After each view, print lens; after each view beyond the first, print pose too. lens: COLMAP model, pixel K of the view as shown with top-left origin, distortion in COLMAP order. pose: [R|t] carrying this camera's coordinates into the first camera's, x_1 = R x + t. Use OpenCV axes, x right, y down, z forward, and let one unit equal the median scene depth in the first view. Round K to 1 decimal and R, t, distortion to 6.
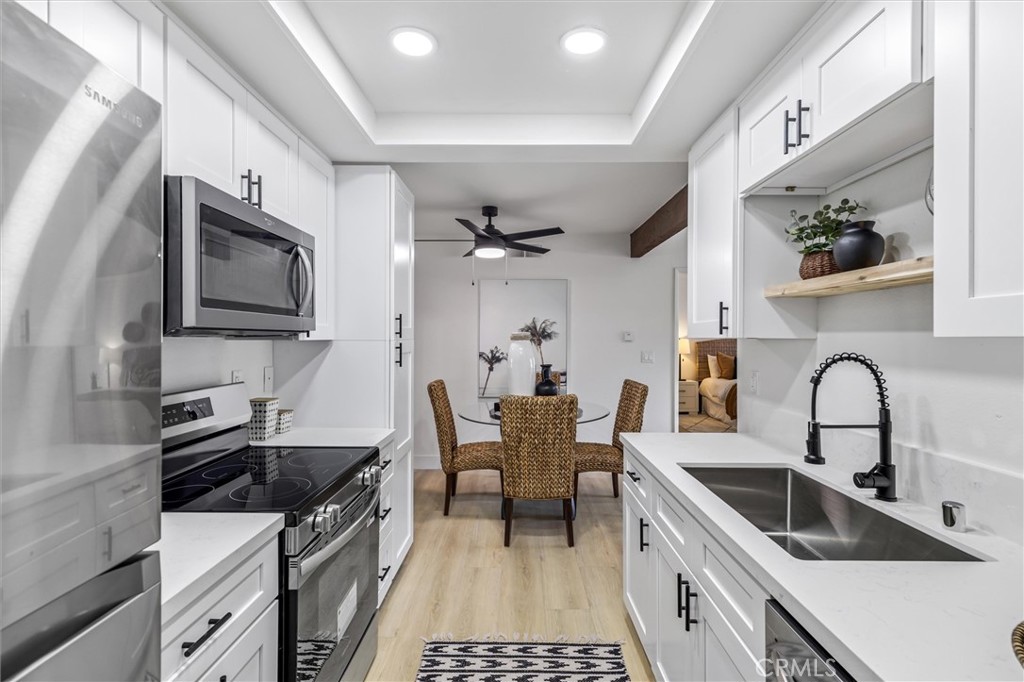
lens RADIAL K [[459.2, 0, 512.2], [0, 459.2, 328.4], [0, 0, 1]] dist [0.002348, -0.001004]
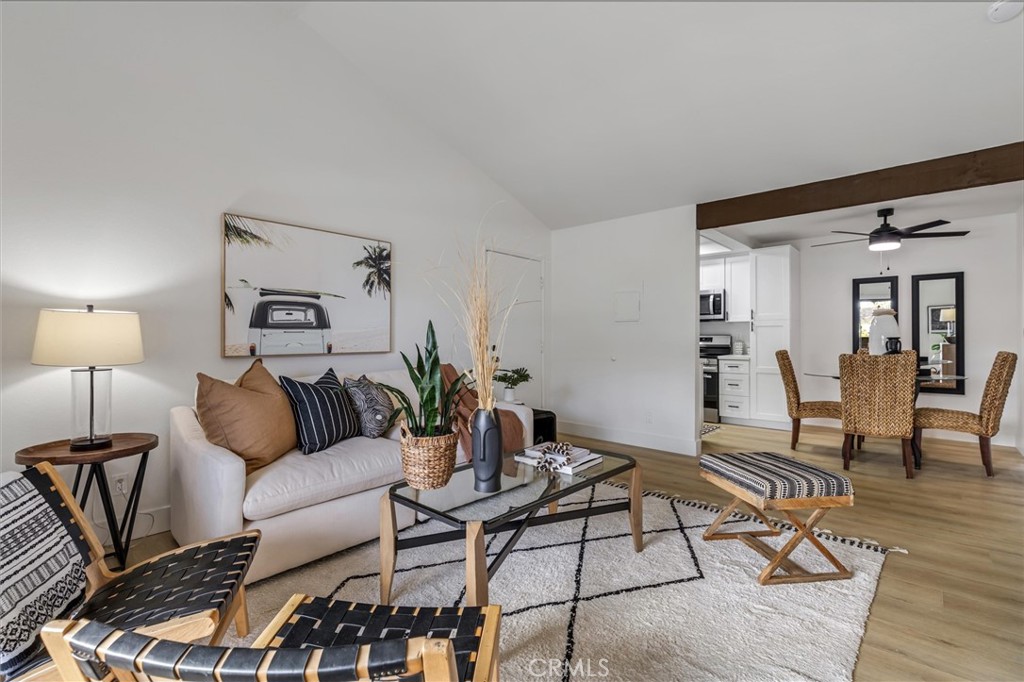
lens RADIAL K [[456.3, 0, 516.3], [0, 456.3, 335.8], [0, 0, 1]] dist [0.002967, 0.000069]
pose [[-0.665464, -0.003286, -0.746423, 2.401544], [0.010971, 0.999839, -0.014182, 0.127323], [0.746349, -0.017627, -0.665321, 1.682357]]
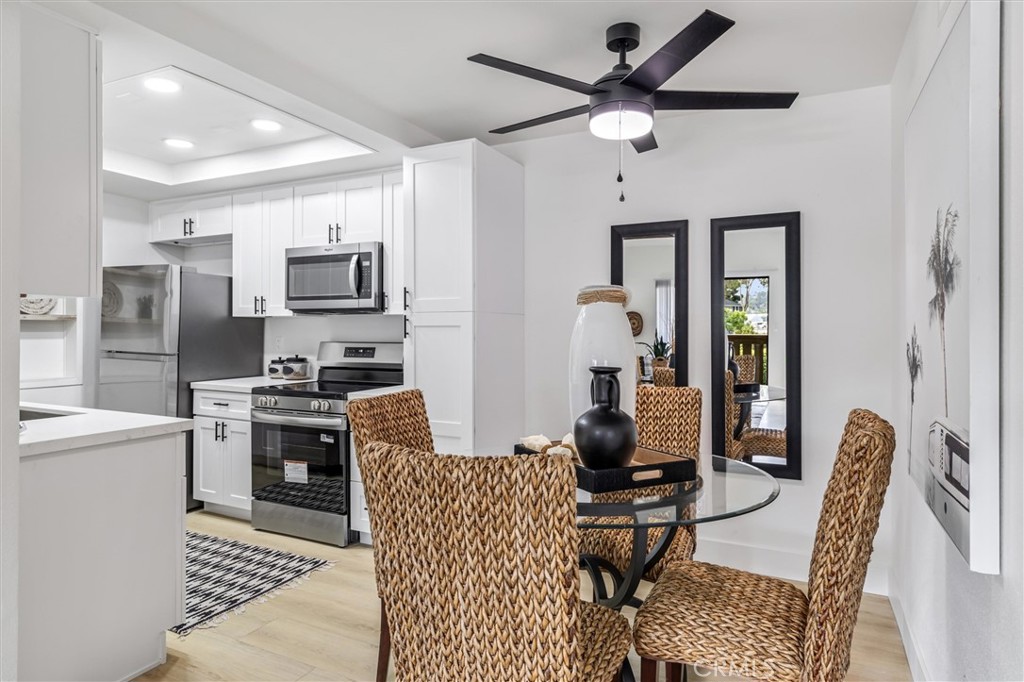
lens RADIAL K [[609.3, 0, 516.5], [0, 609.3, 326.9], [0, 0, 1]] dist [-0.001034, -0.000377]
pose [[-0.430484, -0.011865, -0.902520, 0.899174], [0.009491, 0.999799, -0.017671, 0.085280], [0.902548, -0.016173, -0.430285, 1.830717]]
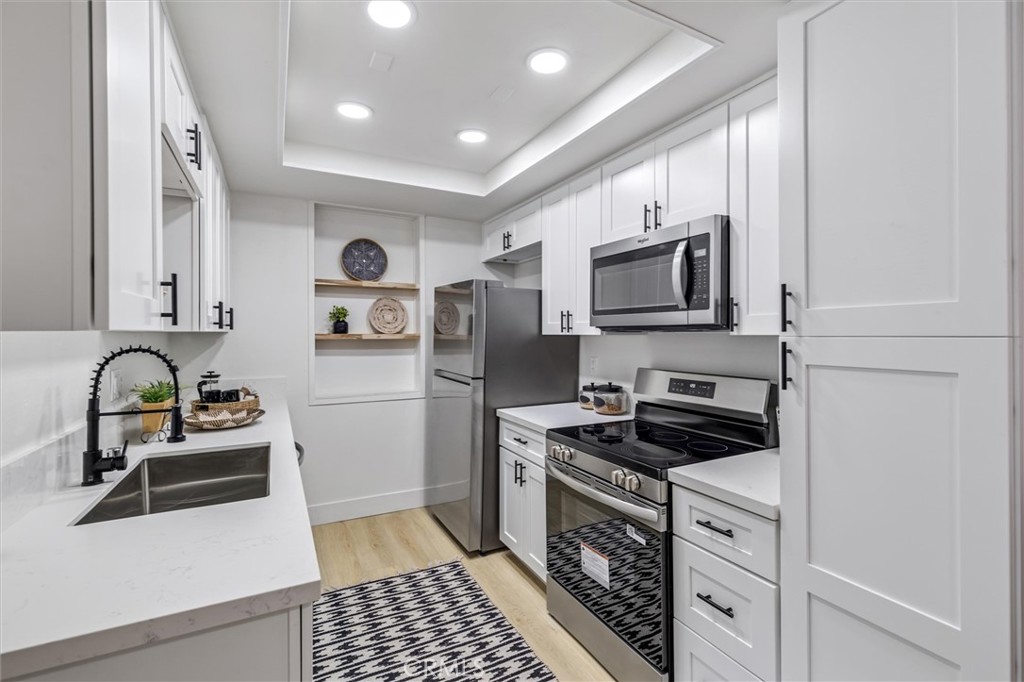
lens RADIAL K [[456.3, 0, 516.3], [0, 456.3, 335.8], [0, 0, 1]] dist [0.002967, 0.000069]
pose [[-0.878133, -0.001453, -0.478414, 0.250724], [0.004020, 0.999938, -0.010417, 0.028851], [0.478400, -0.011071, -0.878073, 1.300965]]
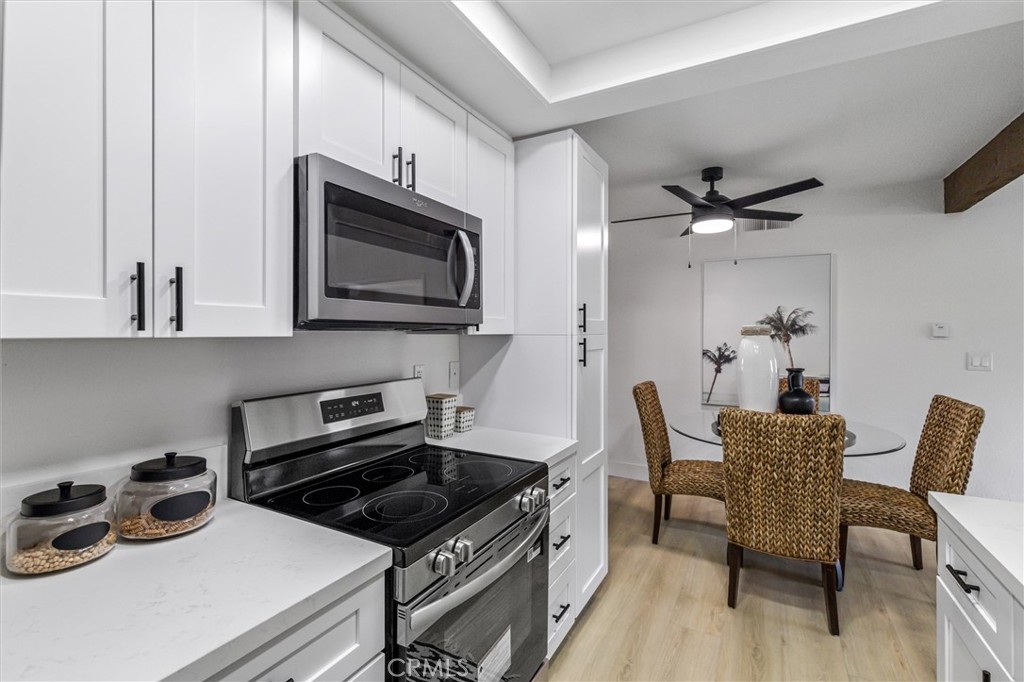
lens RADIAL K [[459.2, 0, 512.2], [0, 459.2, 328.4], [0, 0, 1]] dist [0.002348, -0.001004]
pose [[0.879709, -0.003271, -0.475501, 0.038811], [0.008674, 0.999920, 0.009169, 0.005154], [0.475433, -0.012190, 0.879667, 0.200462]]
